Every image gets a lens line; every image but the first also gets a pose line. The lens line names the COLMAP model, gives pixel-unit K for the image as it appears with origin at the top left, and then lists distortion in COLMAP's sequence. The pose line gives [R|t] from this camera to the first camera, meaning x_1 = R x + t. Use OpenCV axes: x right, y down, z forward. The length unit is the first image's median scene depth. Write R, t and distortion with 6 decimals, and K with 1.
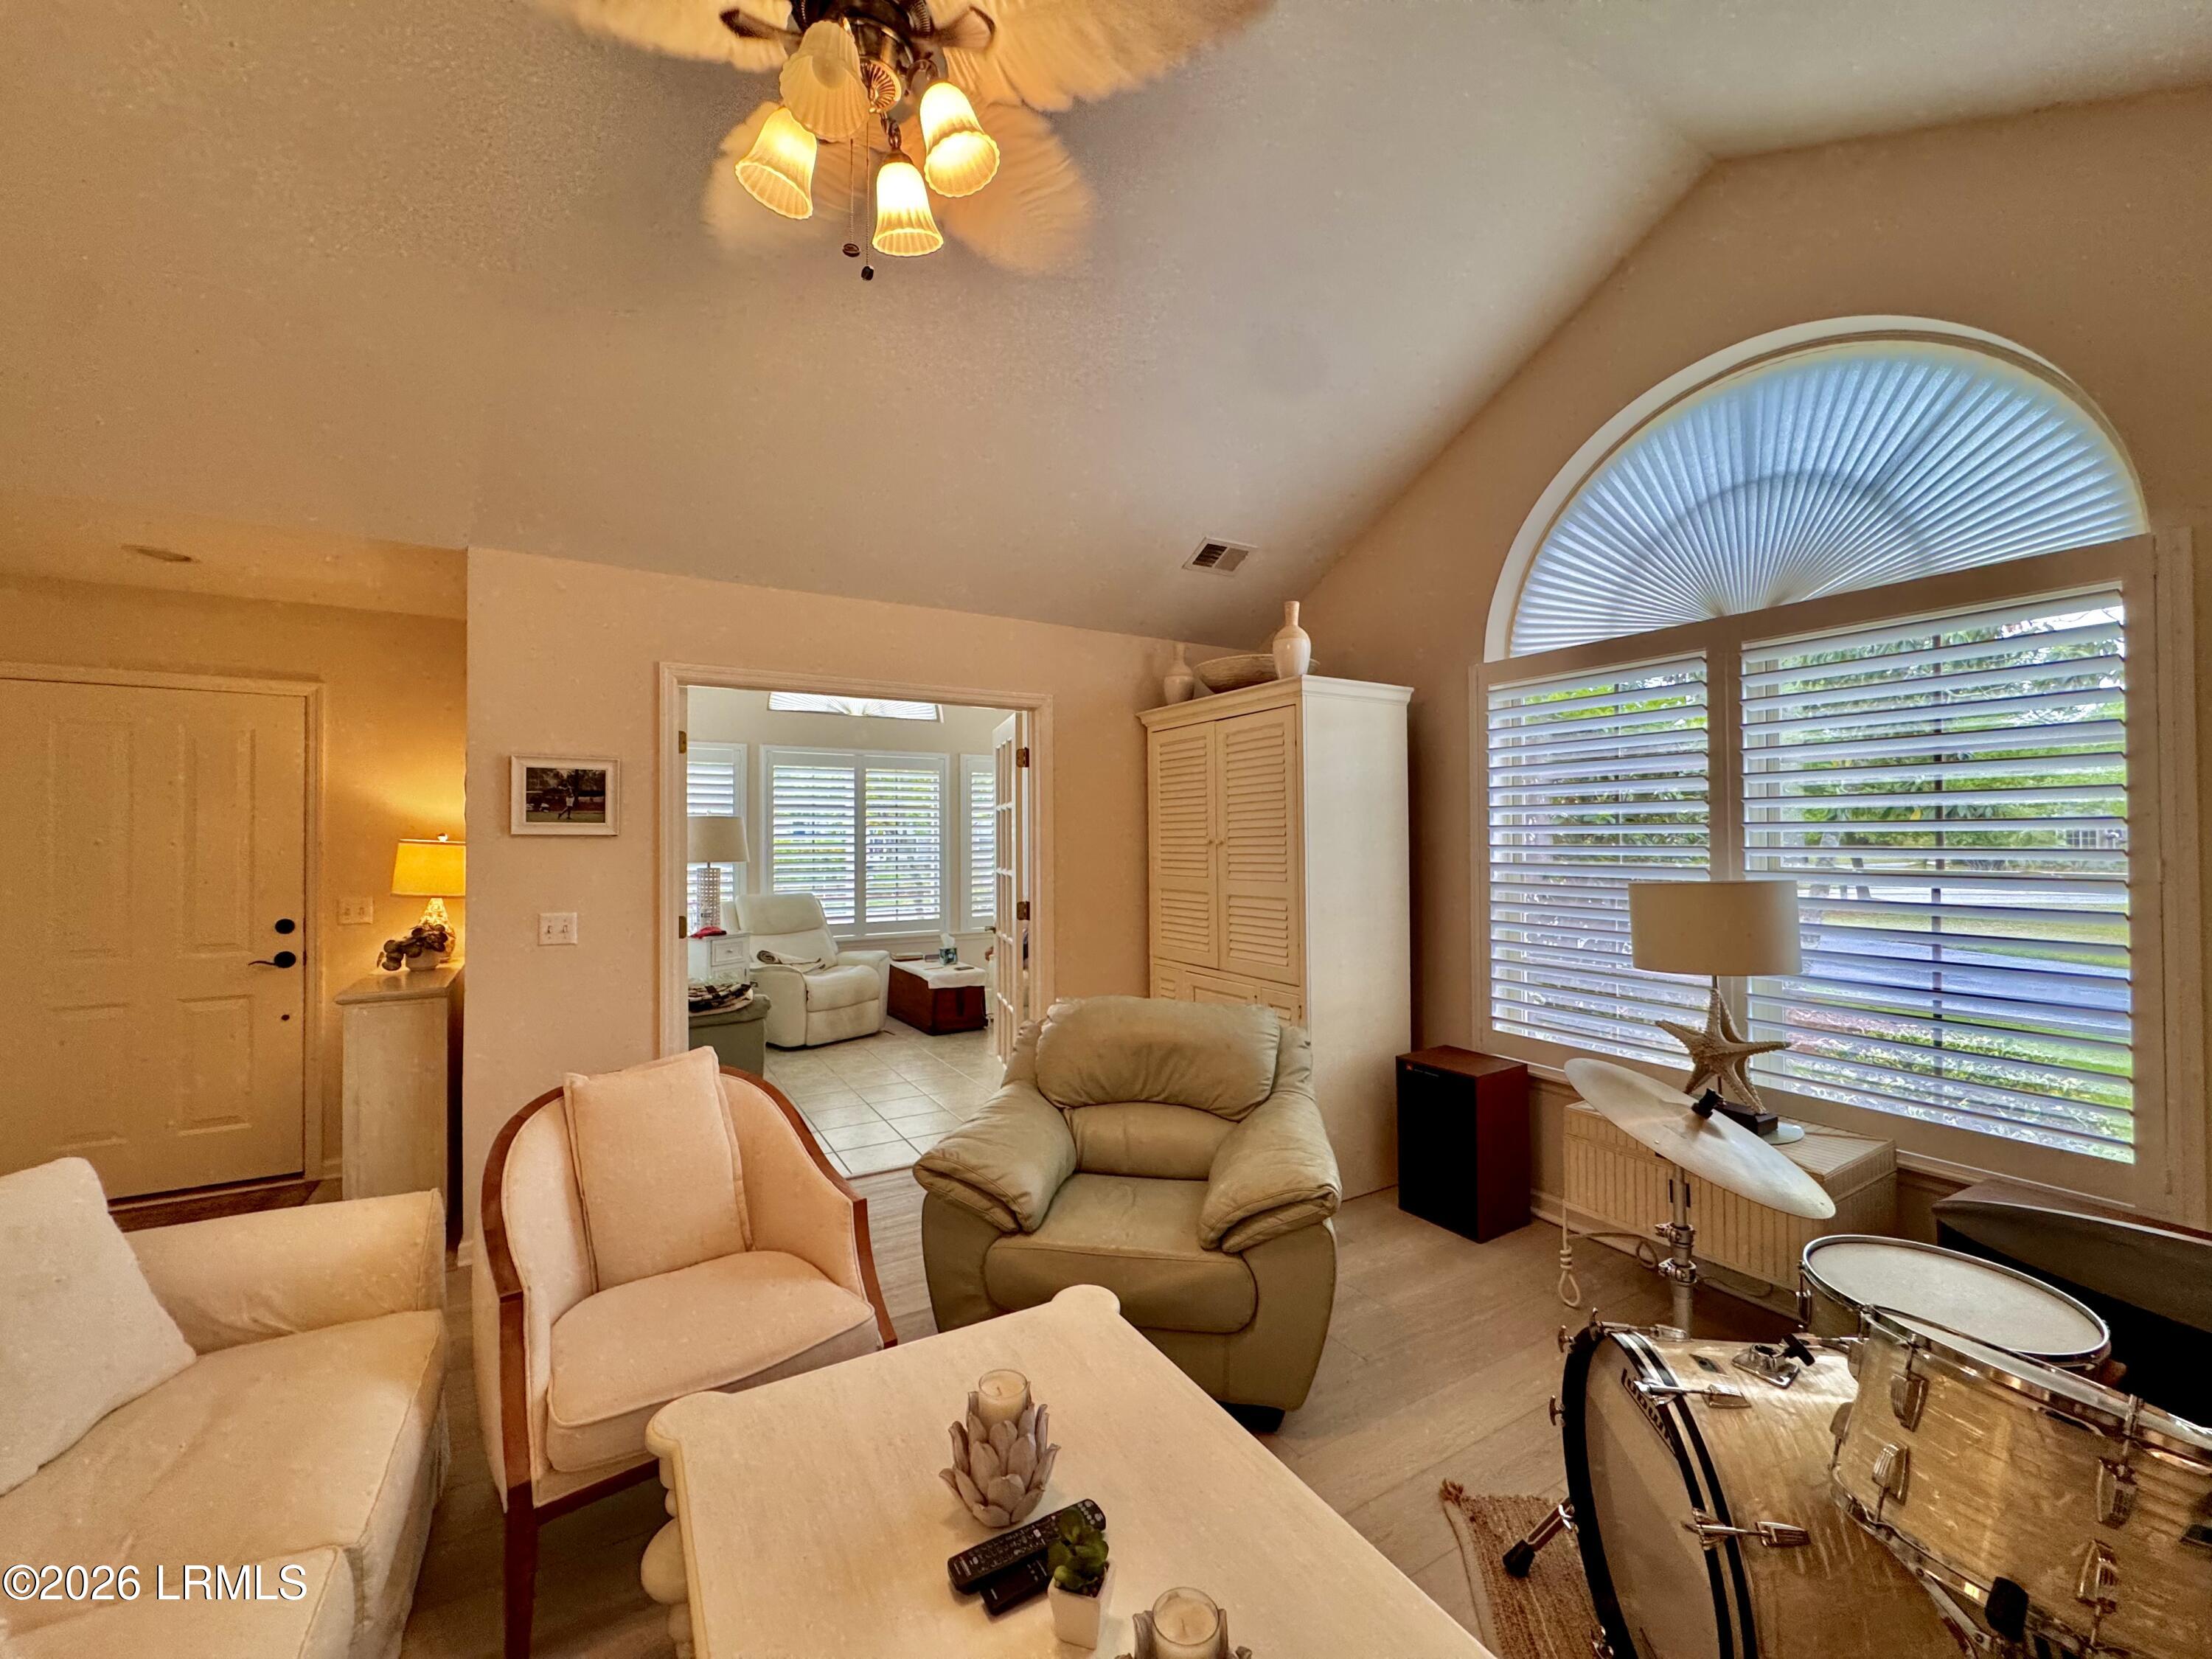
lens RADIAL K [[880.7, 0, 1111.4], [0, 880.7, 824.5], [0, 0, 1]] dist [-0.000591, 0.000015]
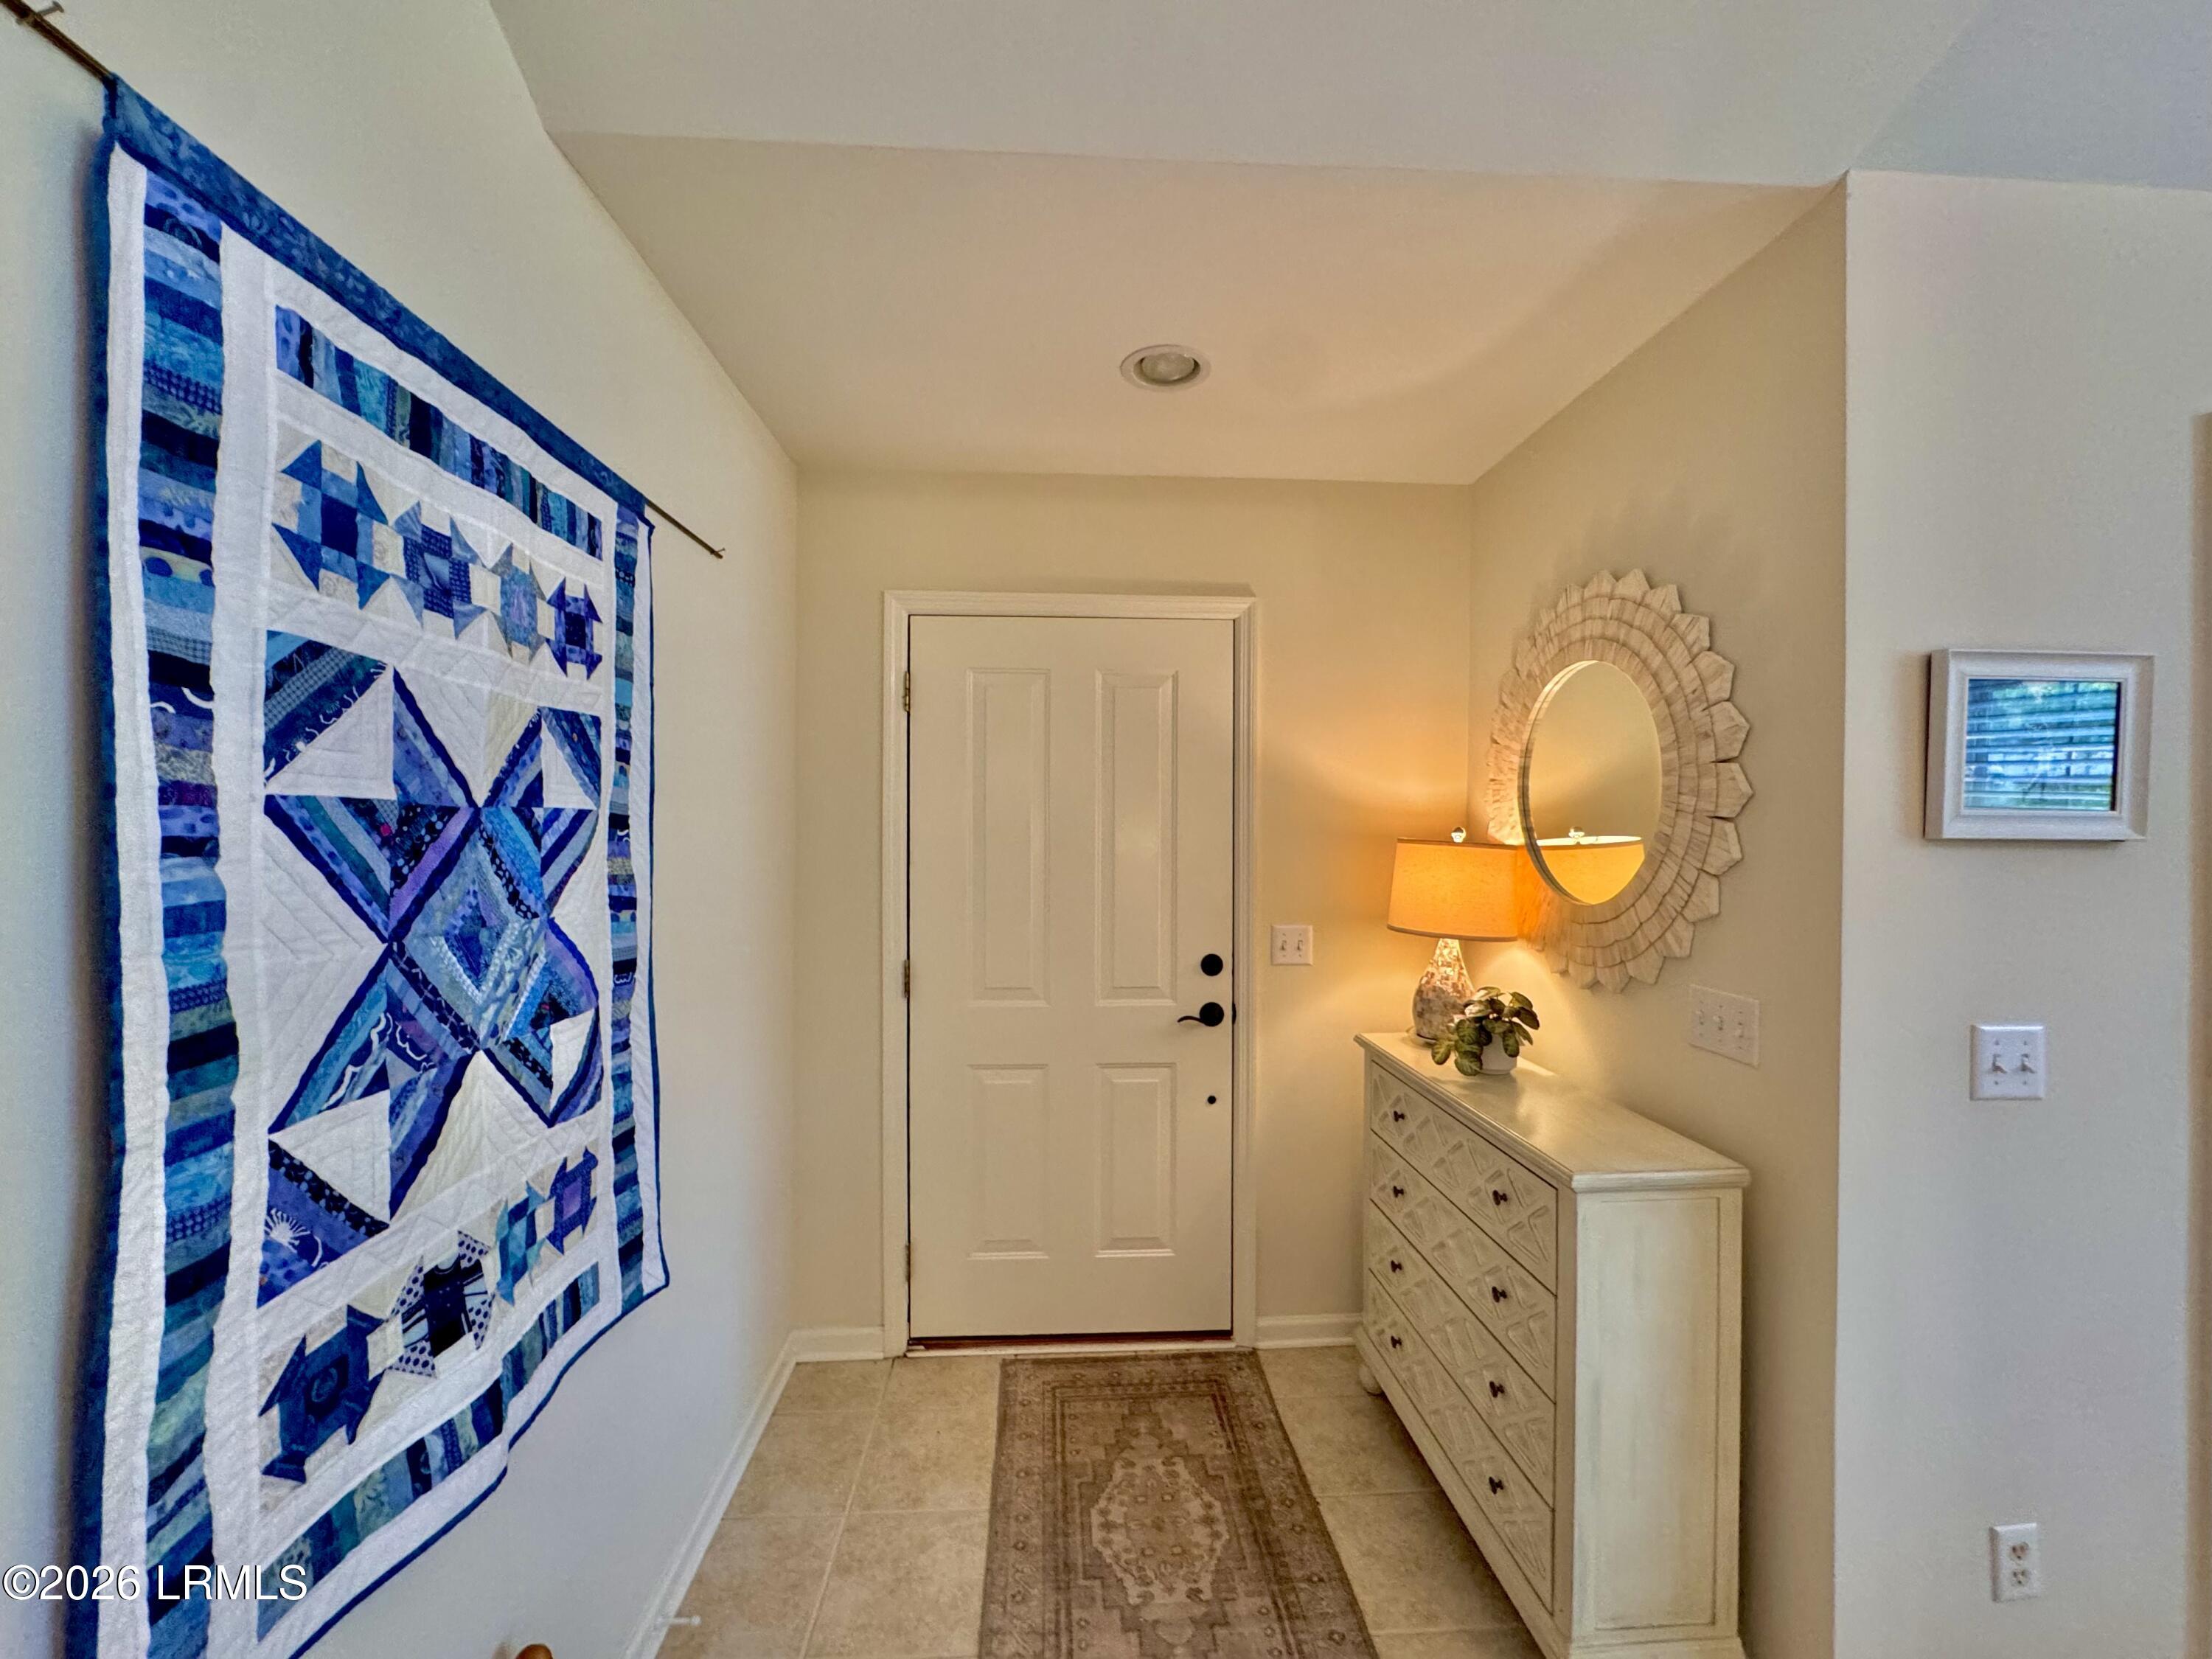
lens RADIAL K [[887.8, 0, 1106.0], [0, 887.8, 829.5], [0, 0, 1]] dist [-0.001253, -0.000063]
pose [[0.890982, 0.010985, -0.453906, -0.763992], [0.000385, 0.999689, 0.024947, -0.004165], [0.454039, -0.022402, 0.890700, 0.395086]]
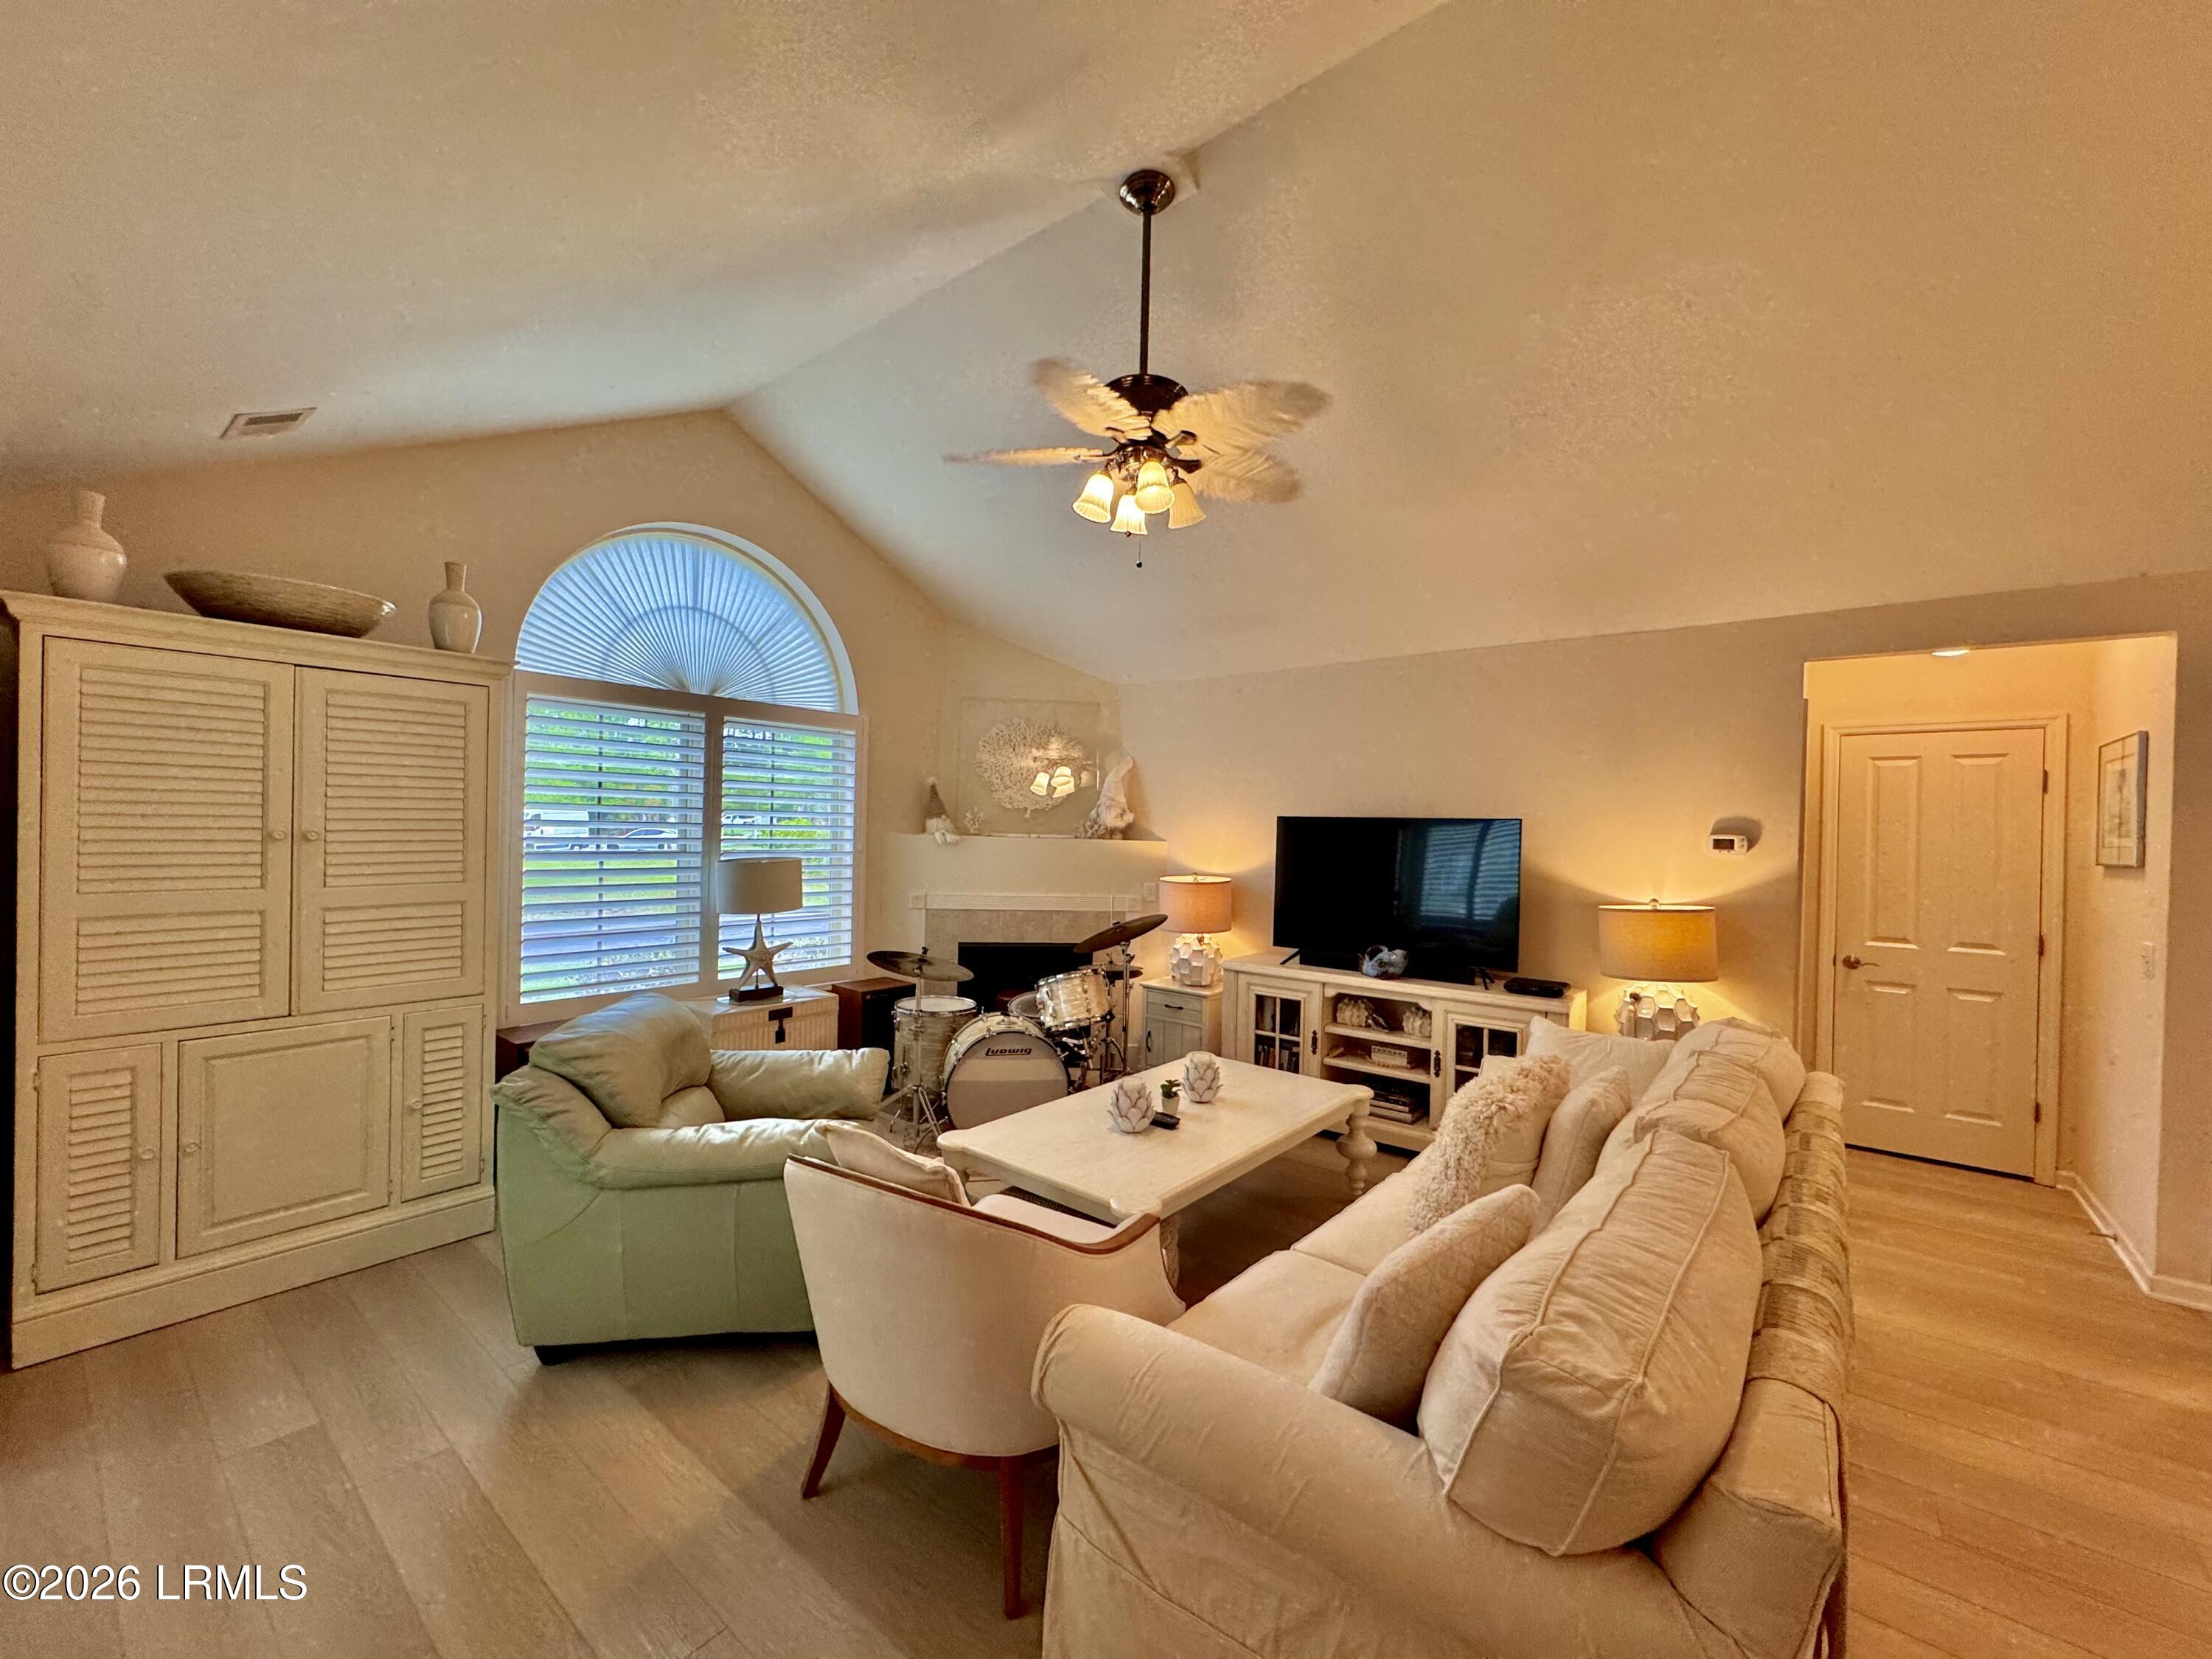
lens RADIAL K [[887.8, 0, 1106.0], [0, 887.8, 829.5], [0, 0, 1]] dist [-0.001253, -0.000063]
pose [[-0.343358, -0.001329, 0.939204, -0.903976], [-0.030136, 0.999500, -0.009603, 0.002809], [-0.938721, -0.031601, -0.343227, 0.734858]]
